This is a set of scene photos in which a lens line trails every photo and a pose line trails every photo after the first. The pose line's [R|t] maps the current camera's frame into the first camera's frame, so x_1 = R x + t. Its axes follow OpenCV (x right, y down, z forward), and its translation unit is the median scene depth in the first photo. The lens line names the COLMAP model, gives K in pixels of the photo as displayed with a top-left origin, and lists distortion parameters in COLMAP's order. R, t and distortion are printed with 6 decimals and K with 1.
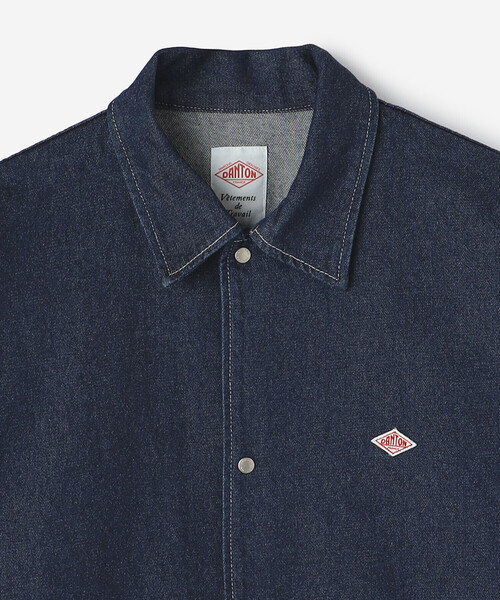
lens RADIAL K [[2337.4, 0, 248.6], [0, 2337.4, 300.8], [0, 0, 1]] dist [0.086242, 0.000000]
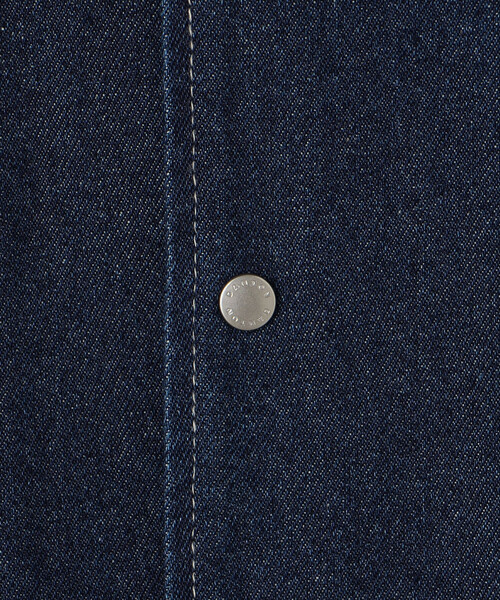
lens RADIAL K [[1855.6, 0, 250.5], [0, 1855.6, 300.4], [0, 0, 1]] dist [0.071793, 0.000000]
pose [[0.999828, -0.002910, 0.018337, -0.004797], [0.002907, 0.999996, 0.000145, 0.070139], [-0.018338, -0.000091, 0.999832, 0.773996]]
